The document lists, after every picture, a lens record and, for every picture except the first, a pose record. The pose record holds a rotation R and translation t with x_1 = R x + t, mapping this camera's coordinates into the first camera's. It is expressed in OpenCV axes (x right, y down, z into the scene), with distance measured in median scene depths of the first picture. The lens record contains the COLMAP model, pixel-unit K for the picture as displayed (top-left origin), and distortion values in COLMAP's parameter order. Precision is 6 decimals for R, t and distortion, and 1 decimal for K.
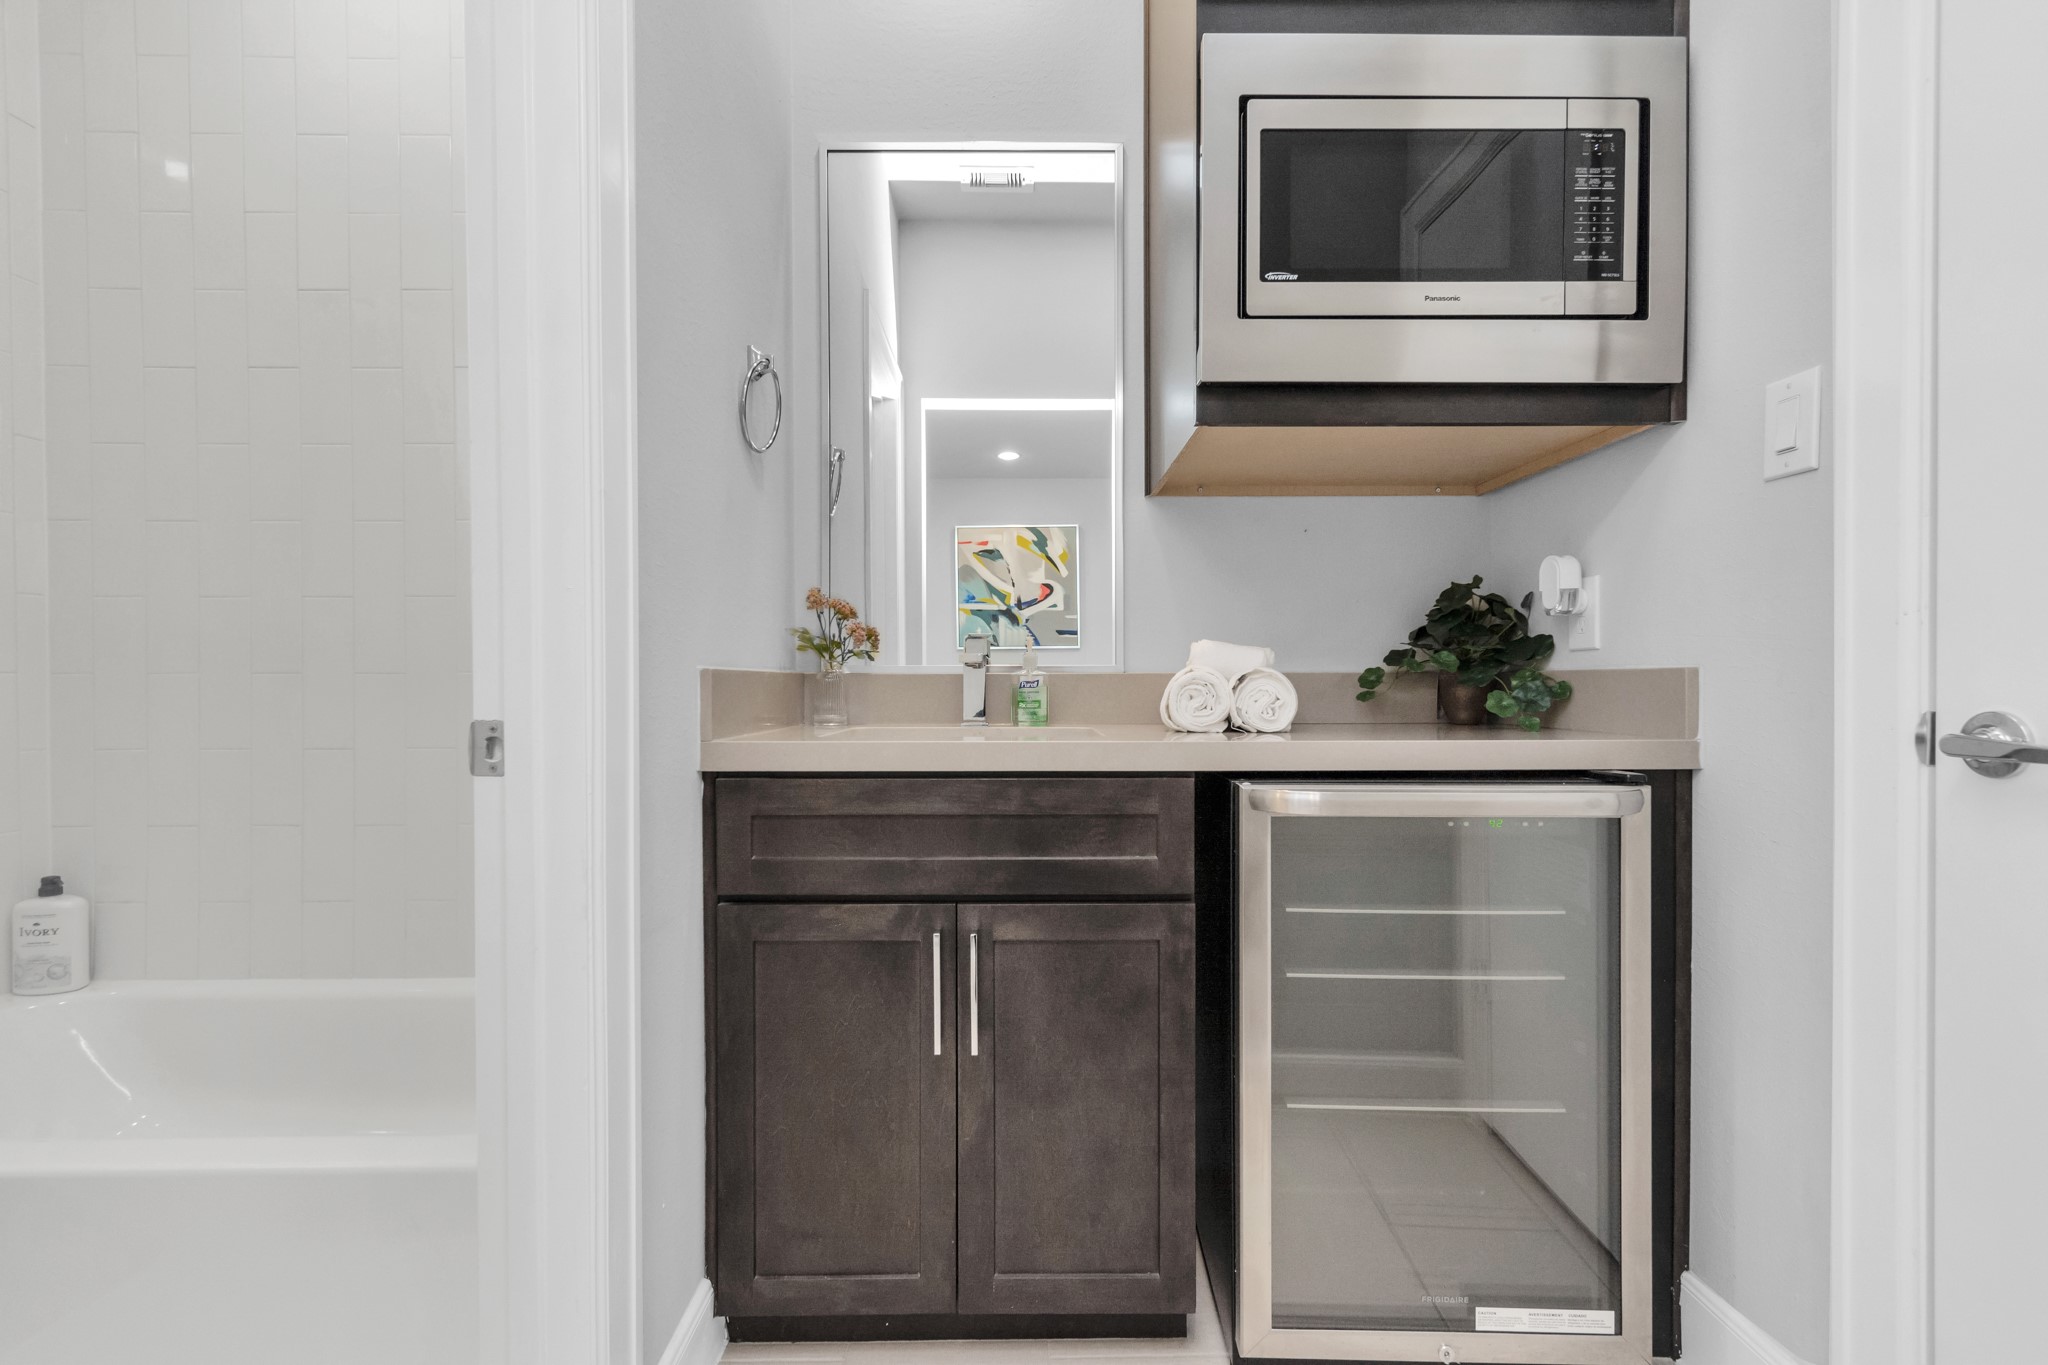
lens RADIAL K [[920.9, 0, 1021.2], [0, 920.9, 689.0], [0, 0, 1]] dist [0.008488, -0.001380]
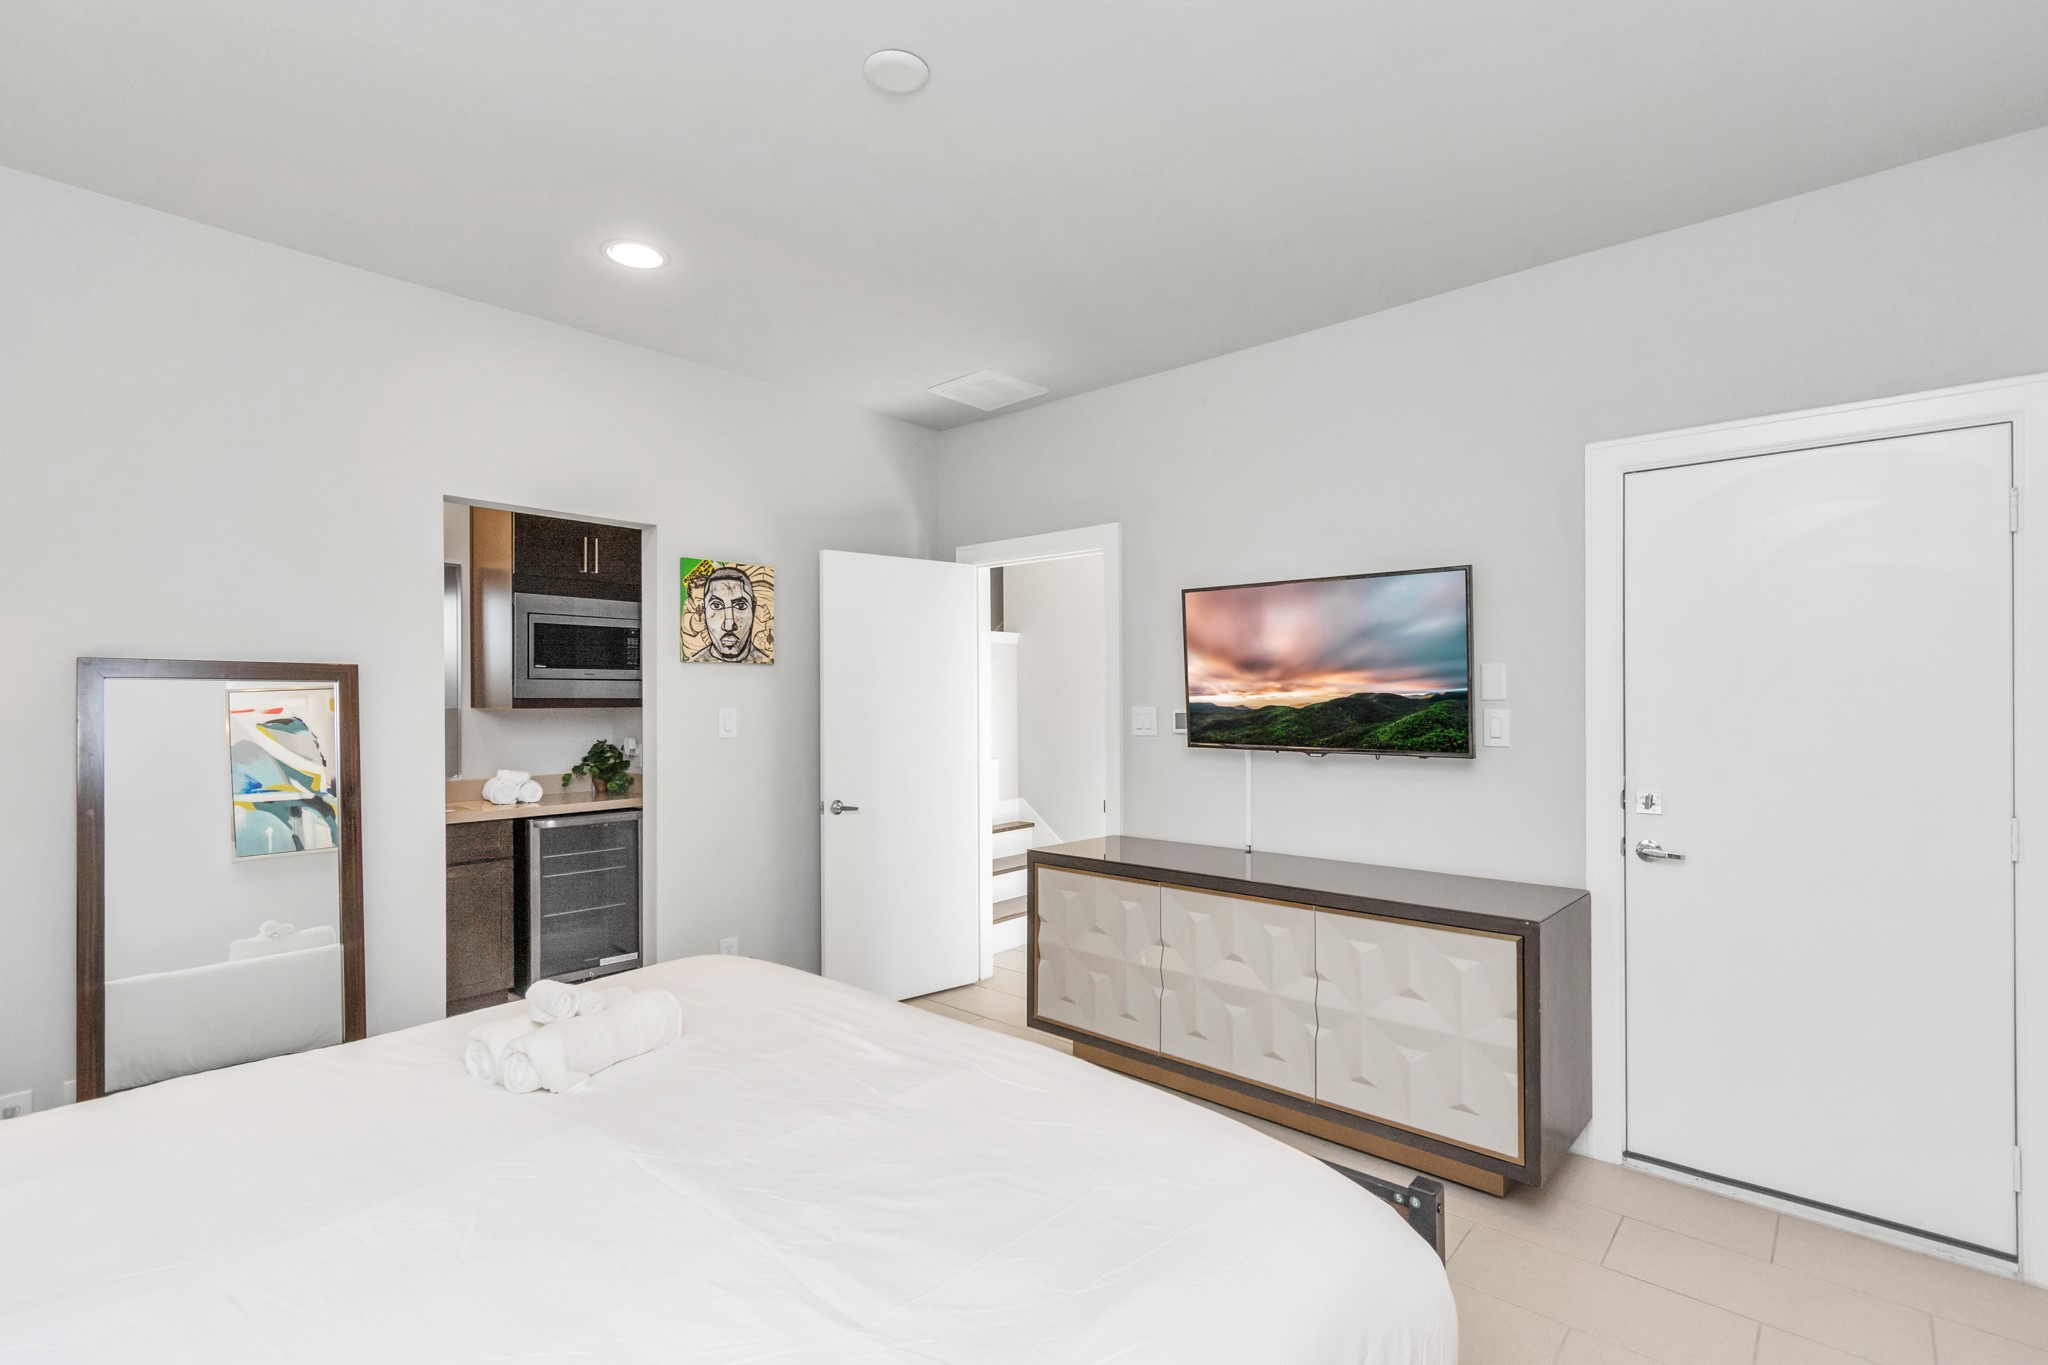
lens RADIAL K [[920.9, 0, 1025.0], [0, 920.9, 693.5], [0, 0, 1]] dist [0.008488, -0.001380]
pose [[0.665031, -0.000357, 0.746816, -0.984367], [0.008480, 0.999939, -0.007073, -0.295436], [-0.746768, 0.011037, 0.664994, -2.375759]]
